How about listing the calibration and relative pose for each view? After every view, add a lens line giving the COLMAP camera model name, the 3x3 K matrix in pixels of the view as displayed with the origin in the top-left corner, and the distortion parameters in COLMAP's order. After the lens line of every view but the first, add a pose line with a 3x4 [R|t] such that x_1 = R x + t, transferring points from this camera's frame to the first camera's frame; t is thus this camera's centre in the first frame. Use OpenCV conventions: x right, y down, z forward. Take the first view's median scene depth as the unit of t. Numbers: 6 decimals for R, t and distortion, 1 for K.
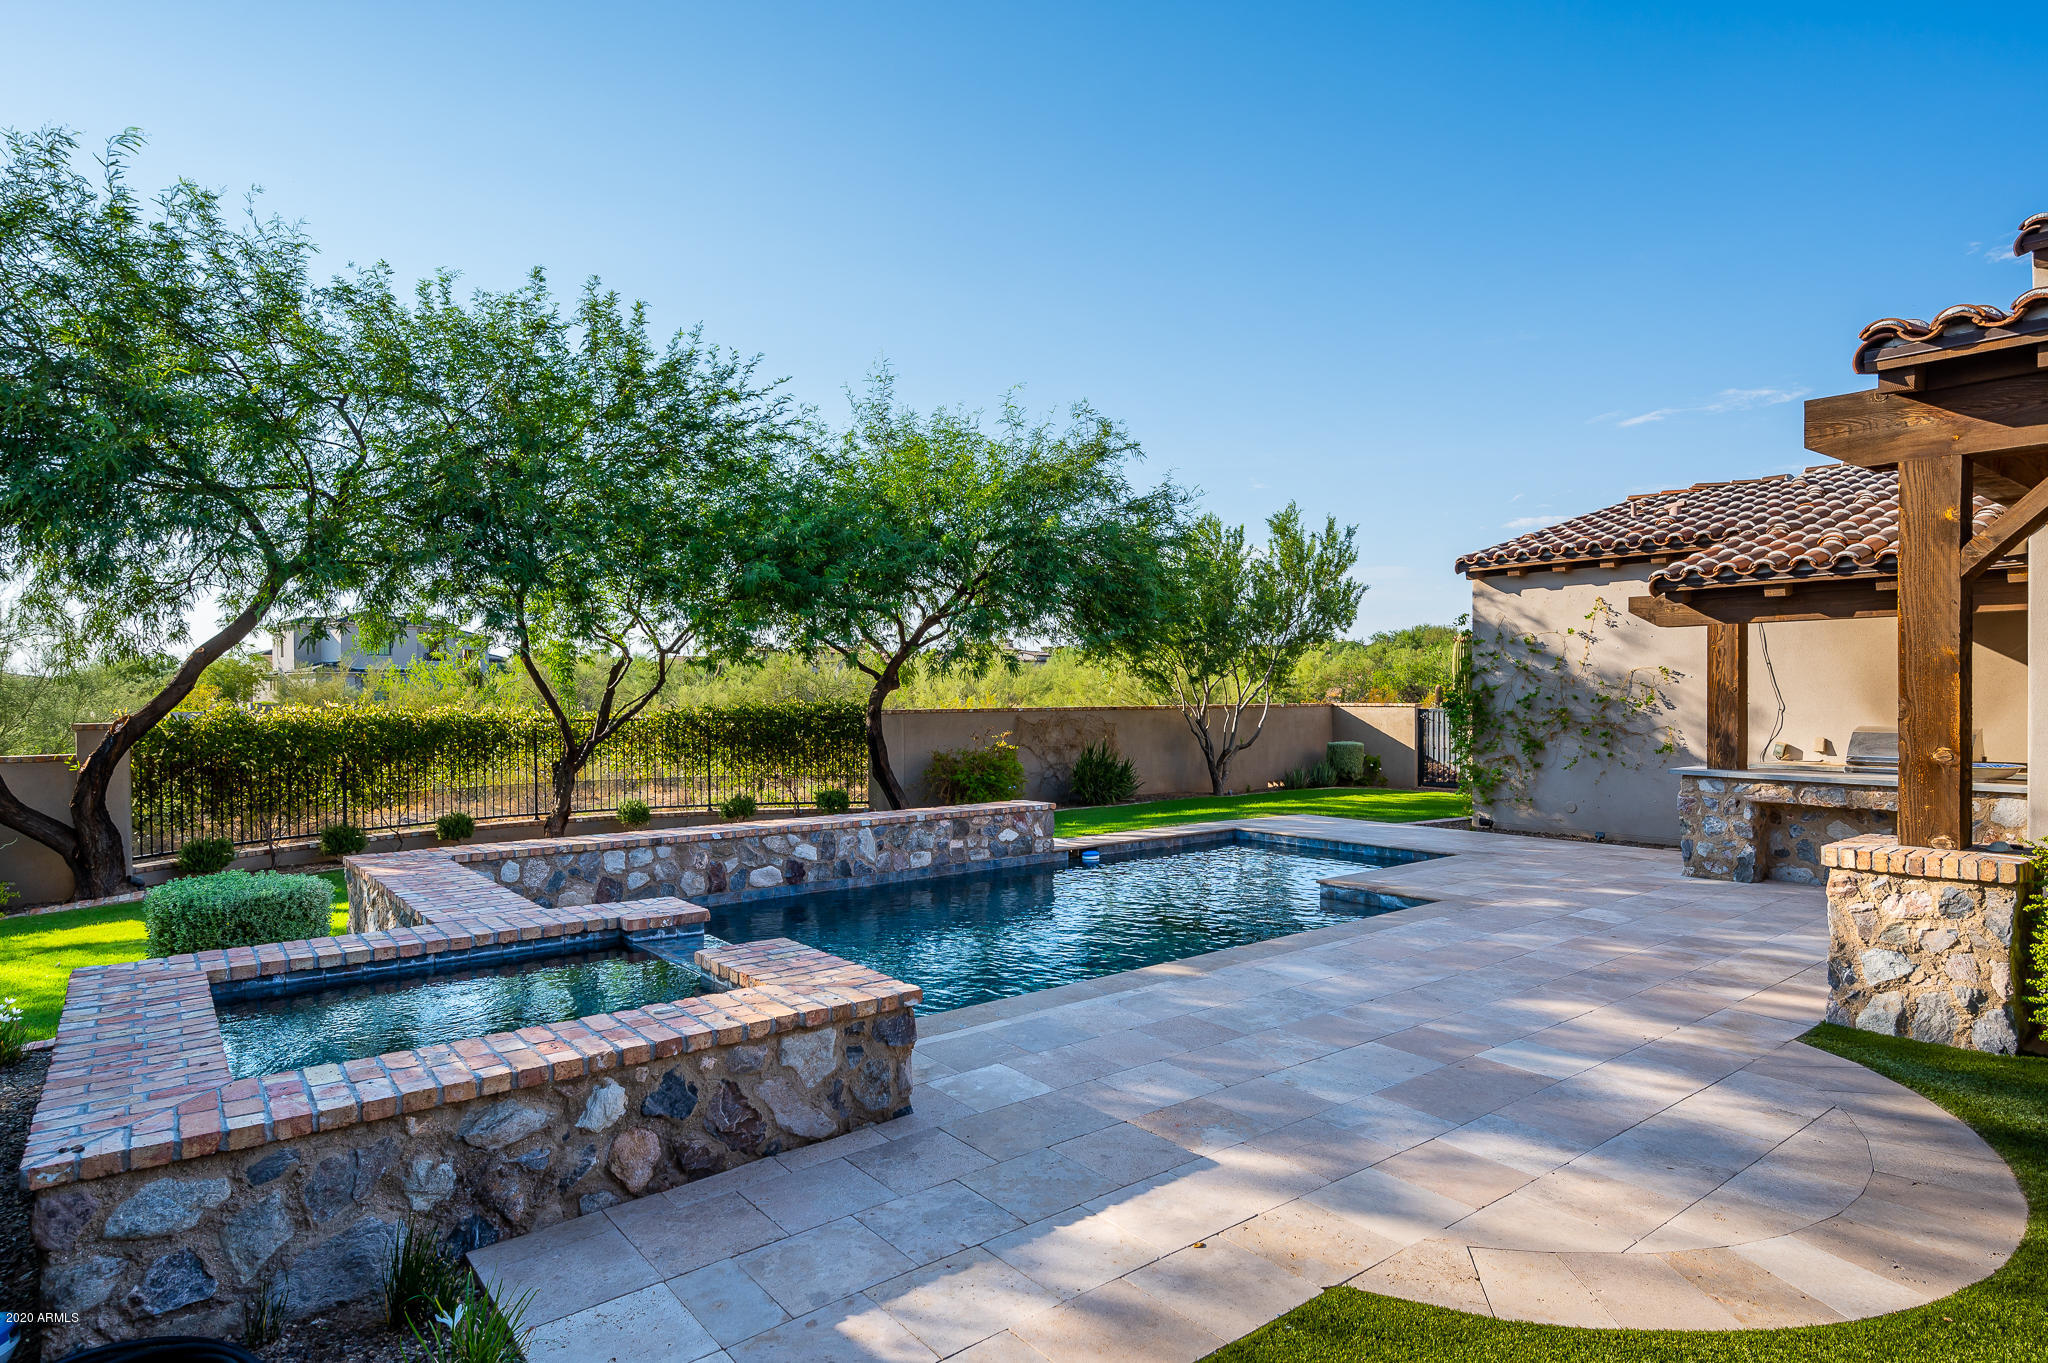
lens RADIAL K [[1077.3, 0, 1019.9], [0, 1077.3, 677.9], [0, 0, 1]] dist [0.004141, -0.001155]
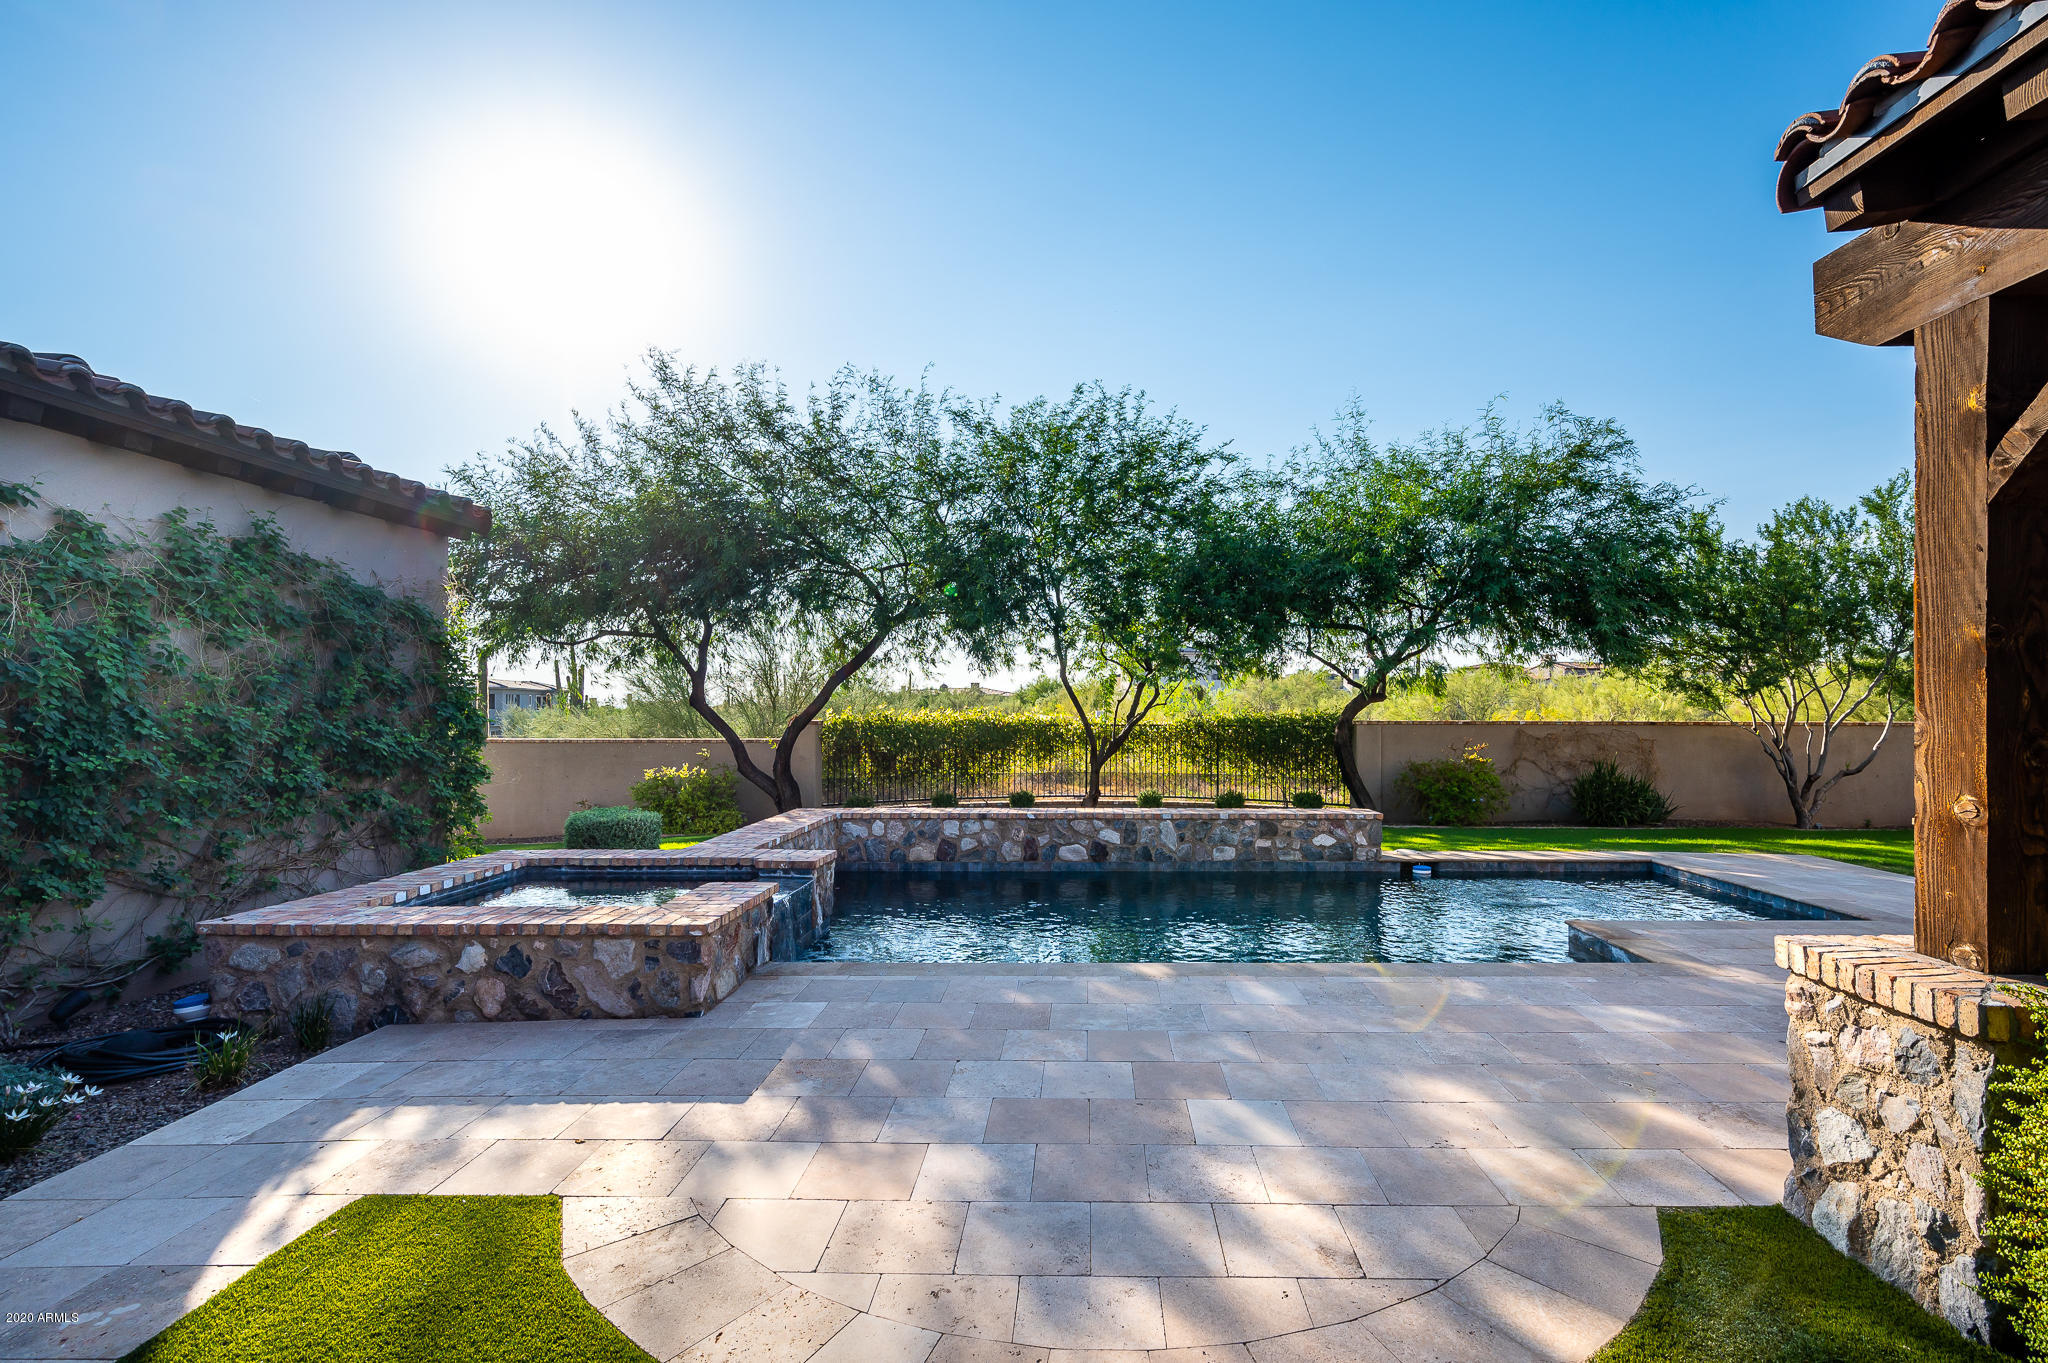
lens RADIAL K [[914.5, 0, 1024.0], [0, 914.5, 681.5], [0, 0, 1]] dist [0.001082, 0.000437]
pose [[0.795784, -0.010796, -0.605485, 0.745165], [0.003044, 0.999900, -0.013828, 0.007443], [0.605573, 0.009161, 0.795737, 0.286197]]
